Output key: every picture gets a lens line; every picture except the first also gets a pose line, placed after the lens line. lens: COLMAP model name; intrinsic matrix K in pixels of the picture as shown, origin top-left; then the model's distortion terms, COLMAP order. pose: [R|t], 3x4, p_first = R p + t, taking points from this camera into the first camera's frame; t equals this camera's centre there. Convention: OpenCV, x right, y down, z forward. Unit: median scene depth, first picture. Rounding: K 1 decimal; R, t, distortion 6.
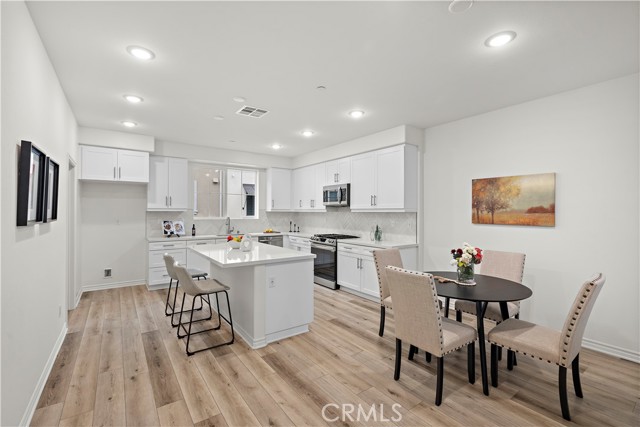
lens RADIAL K [[284.4, 0, 318.3], [0, 284.4, 211.4], [0, 0, 1]] dist [-0.003554, 0.000771]
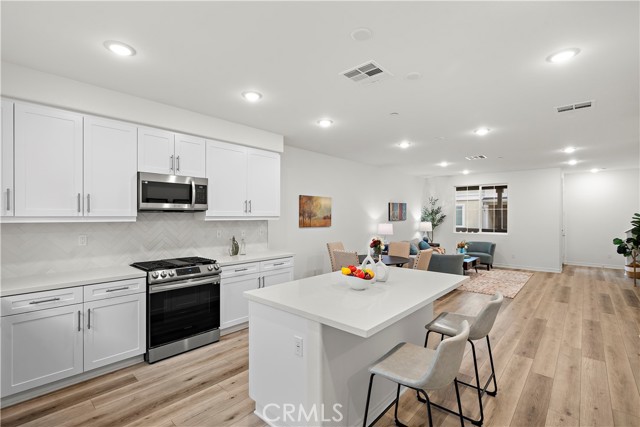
lens RADIAL K [[292.1, 0, 319.2], [0, 292.1, 216.2], [0, 0, 1]] dist [-0.003588, 0.000103]
pose [[-0.208562, -0.004835, 0.977997, -0.672683], [-0.003401, 0.999985, 0.004219, -0.013935], [-0.978003, -0.002446, -0.208576, 0.954064]]
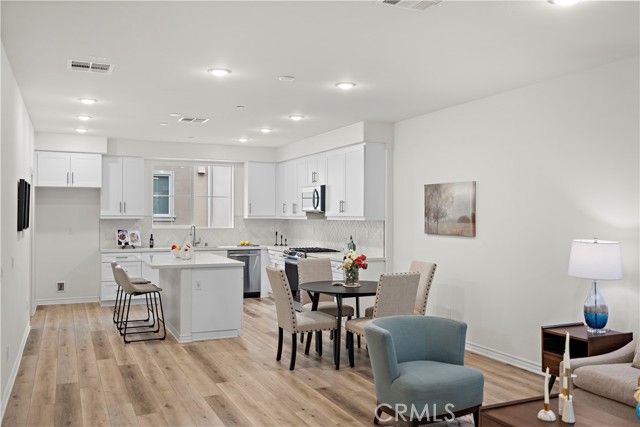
lens RADIAL K [[565.4, 0, 320.0], [0, 565.4, 213.5], [0, 0, 1]] dist [0.004292, -0.007531]
pose [[0.980862, -0.001117, -0.194703, 0.447236], [0.000794, 0.999998, -0.001737, -0.014832], [0.194705, 0.001549, 0.980861, -0.647056]]
